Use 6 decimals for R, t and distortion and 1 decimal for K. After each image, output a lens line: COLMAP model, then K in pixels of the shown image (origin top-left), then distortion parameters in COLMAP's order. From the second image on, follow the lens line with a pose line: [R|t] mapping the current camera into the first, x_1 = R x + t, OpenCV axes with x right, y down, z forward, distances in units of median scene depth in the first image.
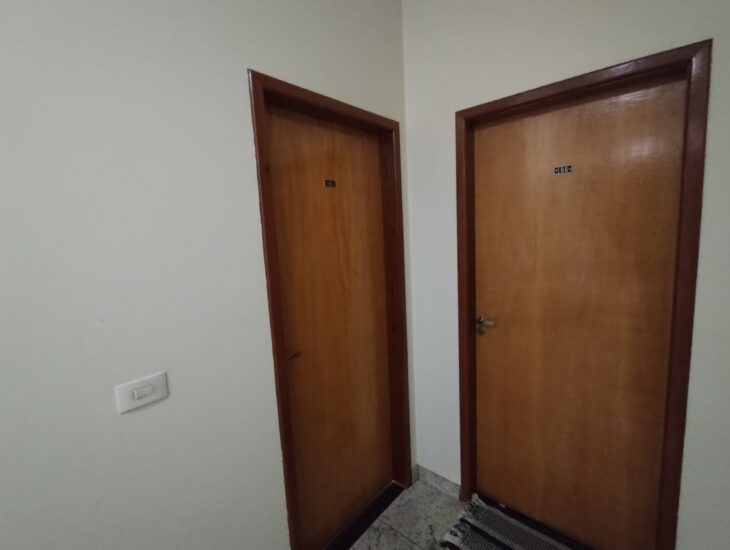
lens RADIAL K [[333.5, 0, 360.8], [0, 333.5, 271.7], [0, 0, 1]] dist [-0.004140, 0.000046]
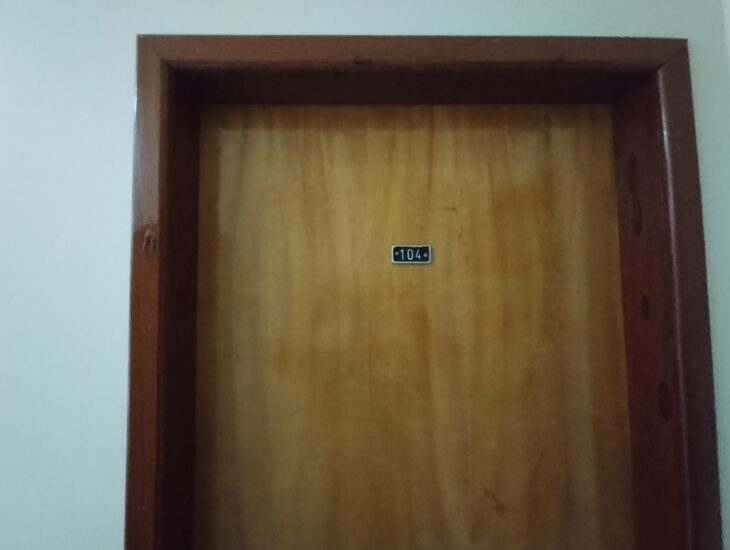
lens RADIAL K [[333.5, 0, 360.8], [0, 333.5, 271.7], [0, 0, 1]] dist [-0.004140, 0.000046]
pose [[0.662144, -0.000004, -0.749377, 0.157006], [-0.109758, 0.989215, -0.096986, -0.191988], [0.741296, 0.146469, 0.655002, 0.673831]]
